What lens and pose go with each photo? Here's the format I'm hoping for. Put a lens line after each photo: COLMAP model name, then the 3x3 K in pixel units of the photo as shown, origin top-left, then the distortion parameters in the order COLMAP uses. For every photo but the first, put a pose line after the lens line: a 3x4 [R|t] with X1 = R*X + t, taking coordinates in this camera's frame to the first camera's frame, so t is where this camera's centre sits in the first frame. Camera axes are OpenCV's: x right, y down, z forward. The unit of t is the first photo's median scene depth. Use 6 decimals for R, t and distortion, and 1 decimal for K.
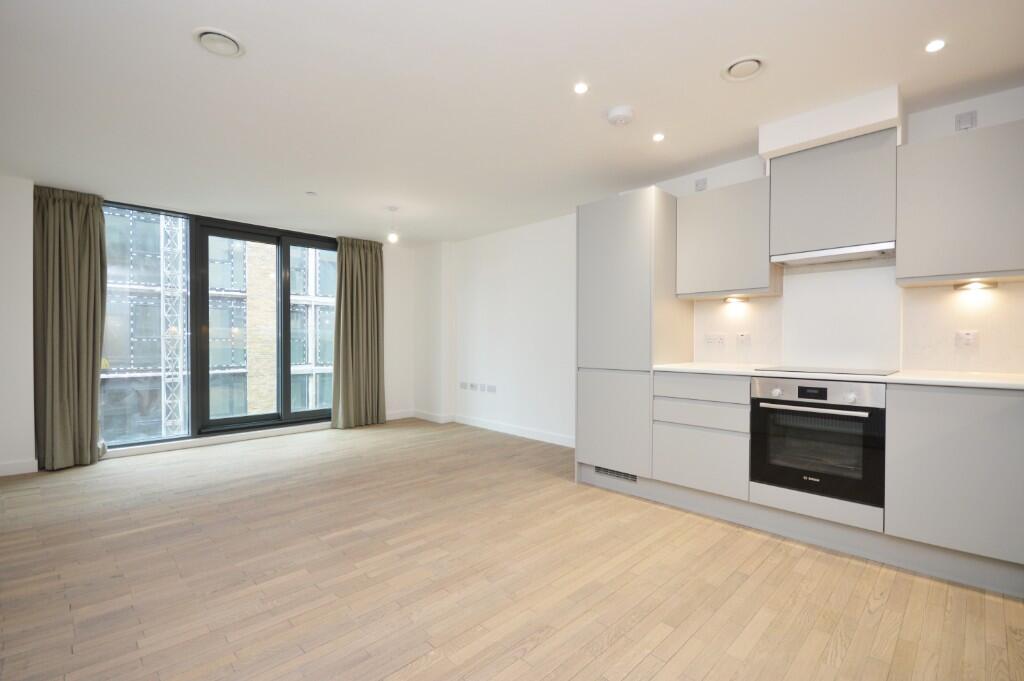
lens RADIAL K [[452.6, 0, 512.0], [0, 452.6, 340.5], [0, 0, 1]] dist [0.042047, -0.021569]
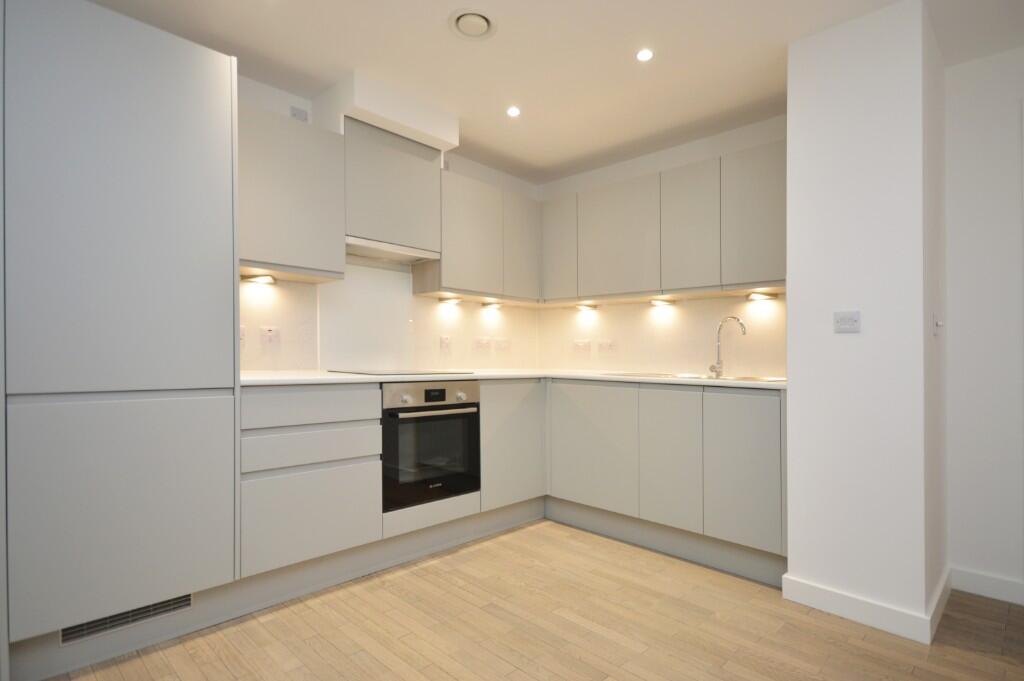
lens RADIAL K [[526.1, 0, 512.0], [0, 526.1, 340.5], [0, 0, 1]] dist [0.037097, 0.000645]
pose [[-0.016016, 0.031292, 0.999382, -0.421903], [-0.018318, 0.999333, -0.031584, 0.028518], [-0.999704, -0.018812, -0.015432, 0.788615]]
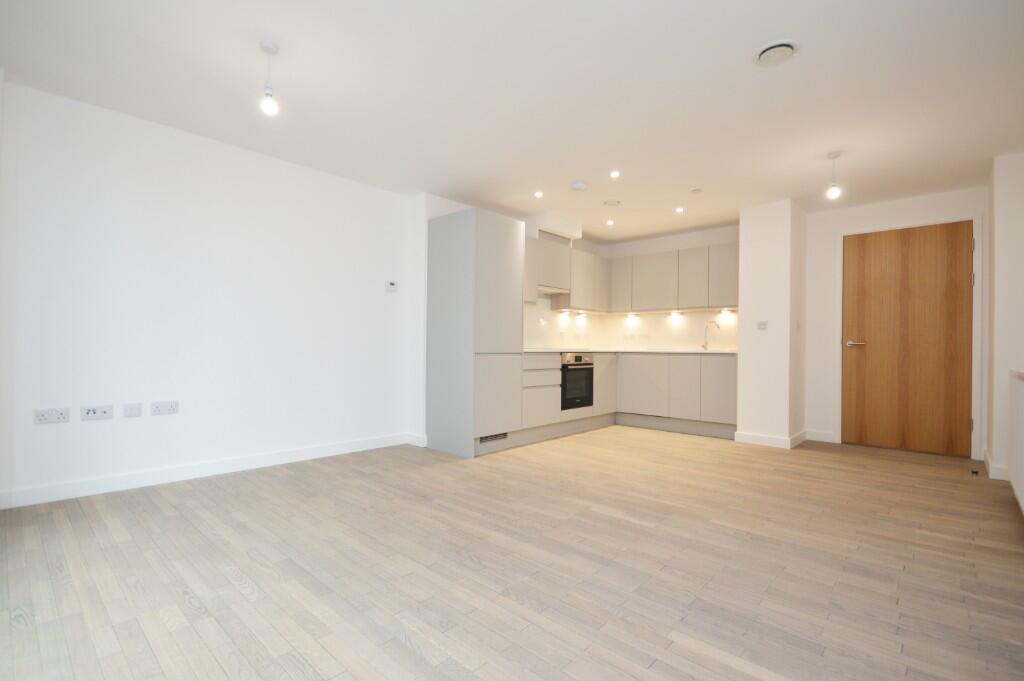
lens RADIAL K [[475.2, 0, 498.8], [0, 475.2, 353.0], [0, 0, 1]] dist [-0.000218, 0.000150]
pose [[-0.047584, -0.009175, 0.998825, -1.351615], [-0.010198, 0.999910, 0.008699, 0.065977], [-0.998815, -0.009772, -0.047673, 1.339422]]
